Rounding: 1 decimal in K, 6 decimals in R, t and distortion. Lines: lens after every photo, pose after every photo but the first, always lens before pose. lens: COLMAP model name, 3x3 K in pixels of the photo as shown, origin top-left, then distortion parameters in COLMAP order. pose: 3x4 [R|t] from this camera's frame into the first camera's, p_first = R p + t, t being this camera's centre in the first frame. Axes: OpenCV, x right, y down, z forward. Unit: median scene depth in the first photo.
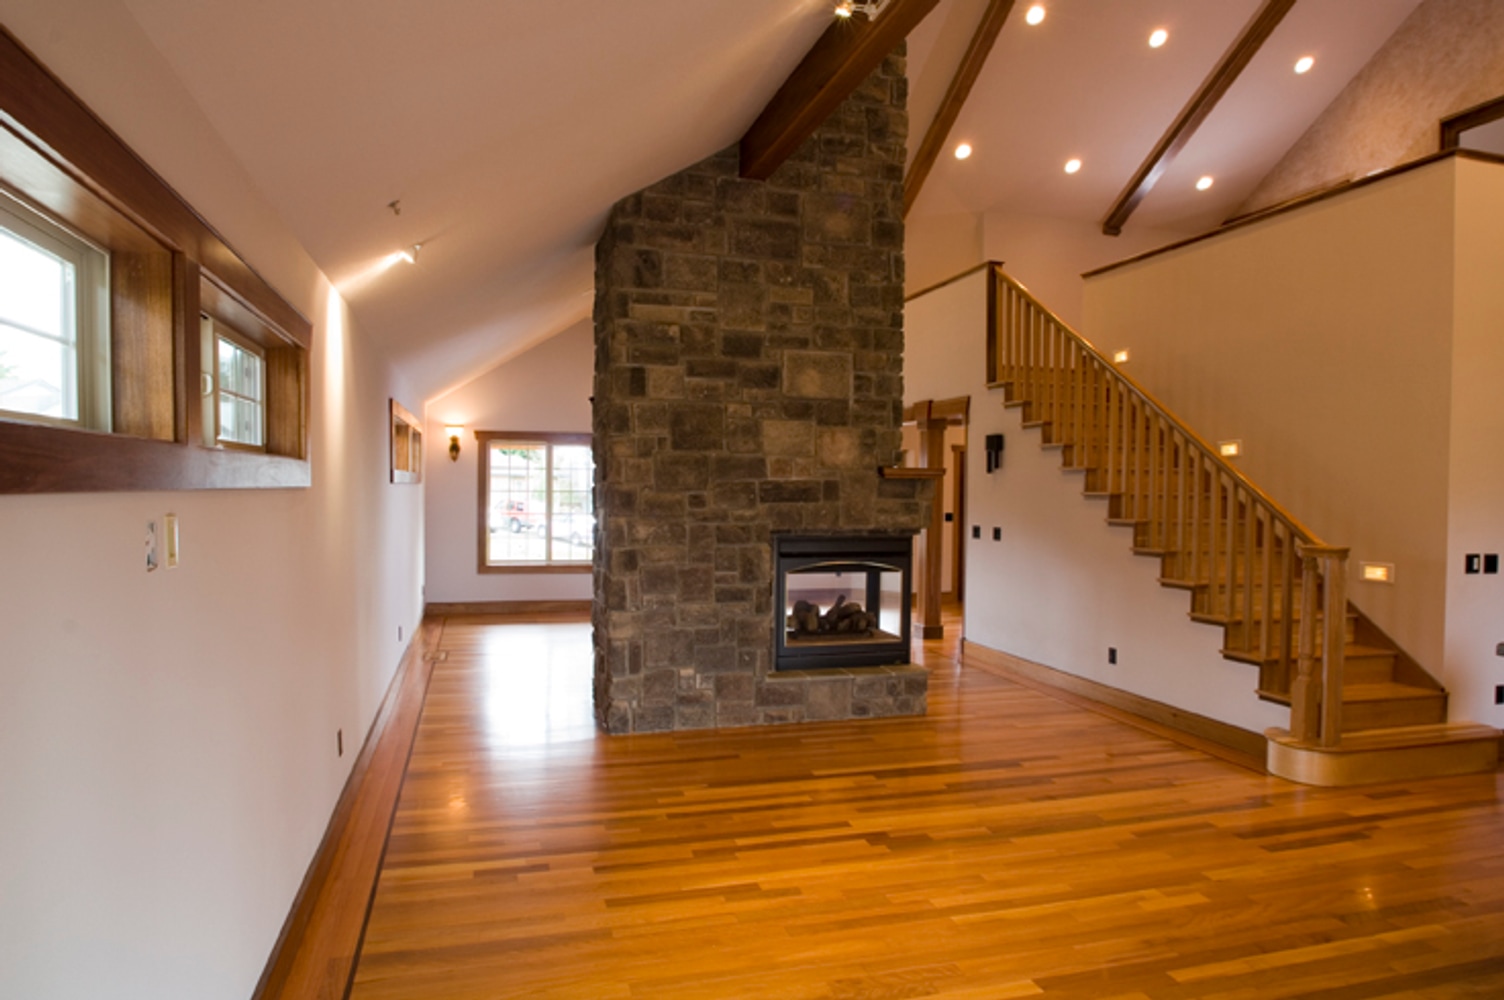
lens RADIAL K [[911.1, 0, 732.2], [0, 911.1, 504.0], [0, 0, 1]] dist [-0.086186, 0.047050]
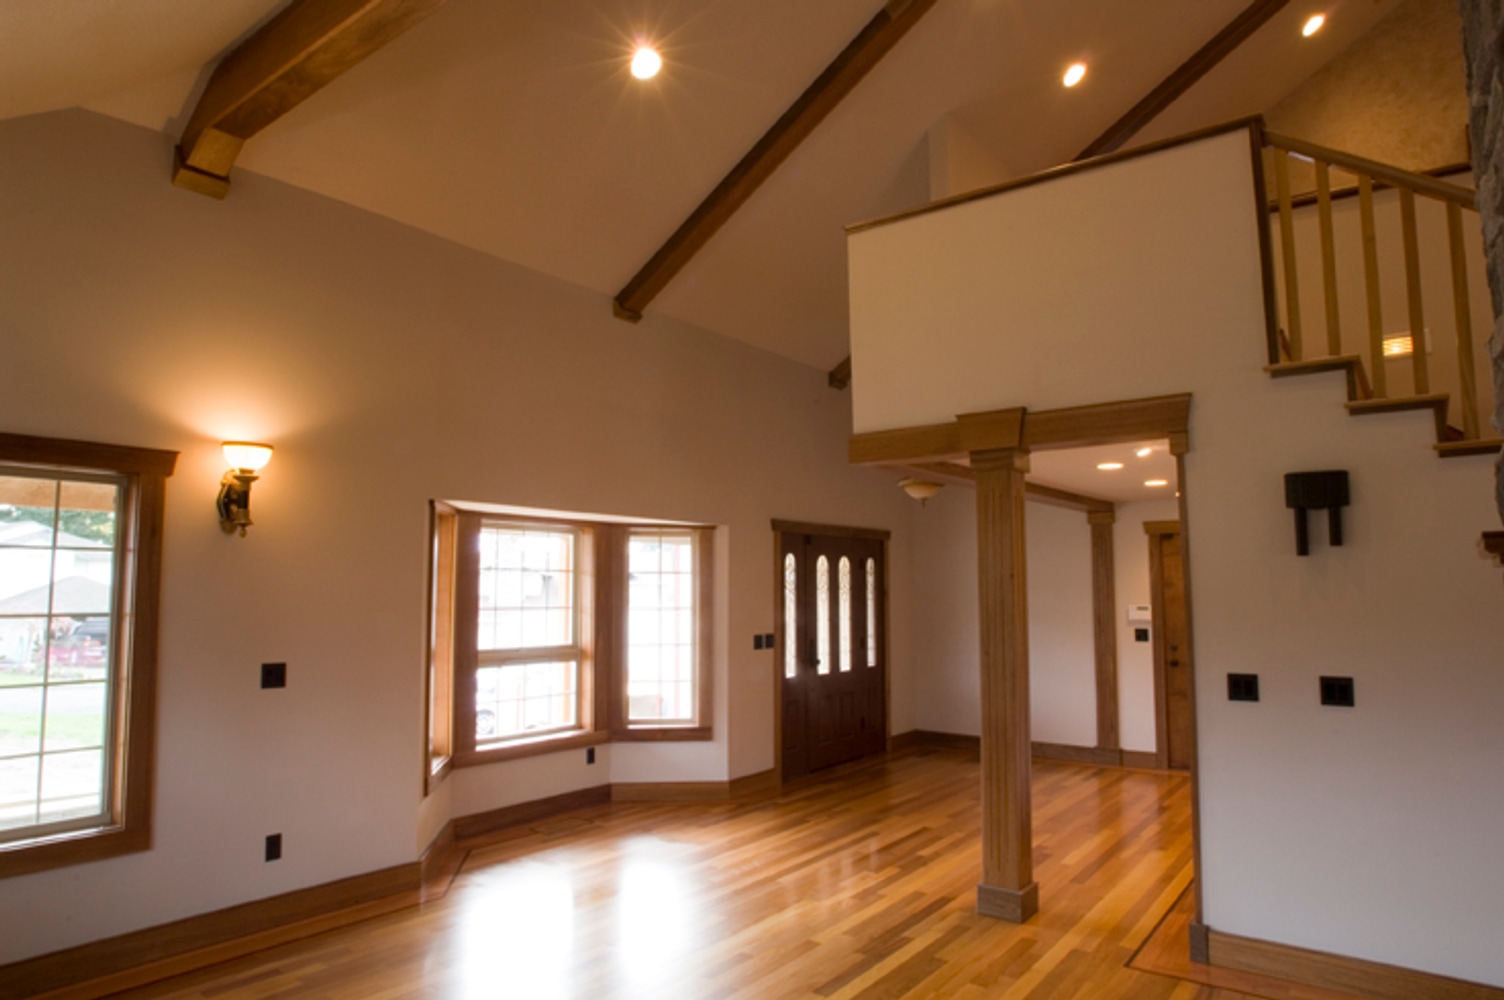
lens RADIAL K [[911.1, 0, 732.2], [0, 911.1, 504.0], [0, 0, 1]] dist [-0.086186, 0.047050]
pose [[0.803392, 0.046487, 0.593633, -0.326001], [0.019763, 0.994317, -0.104611, -0.030151], [-0.595122, 0.095775, 0.797908, 1.280866]]
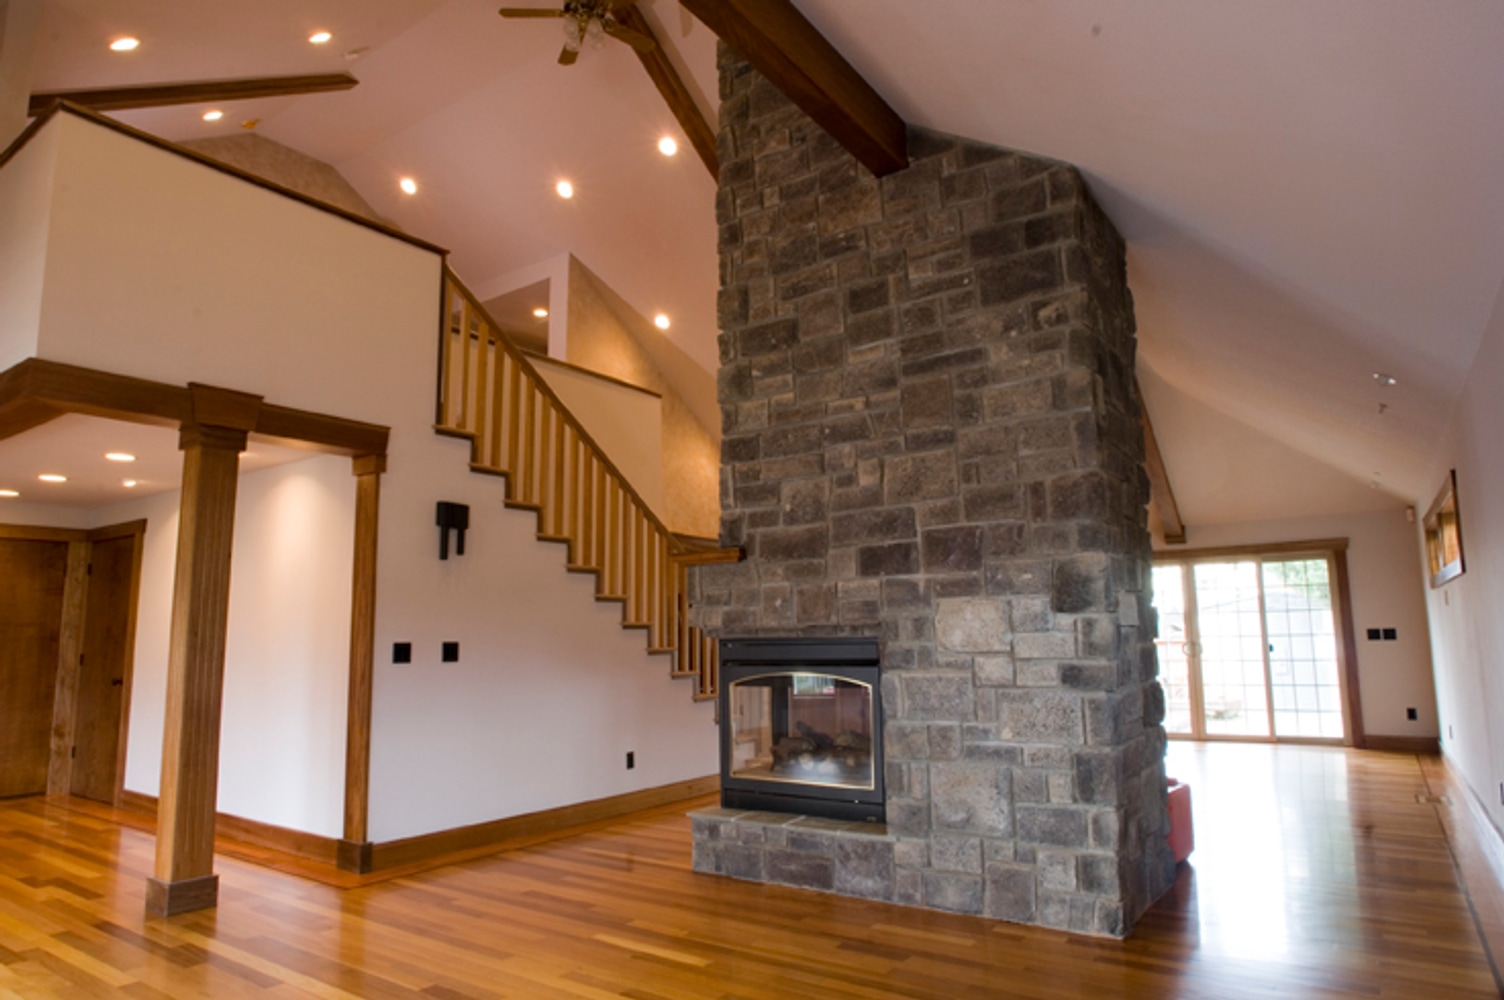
lens RADIAL K [[911.1, 0, 732.2], [0, 911.1, 504.0], [0, 0, 1]] dist [-0.086186, 0.047050]
pose [[-0.621840, 0.118124, 0.774184, -0.559923], [0.025378, 0.991079, -0.130833, 0.026984], [-0.782733, -0.061710, -0.619291, 1.954824]]
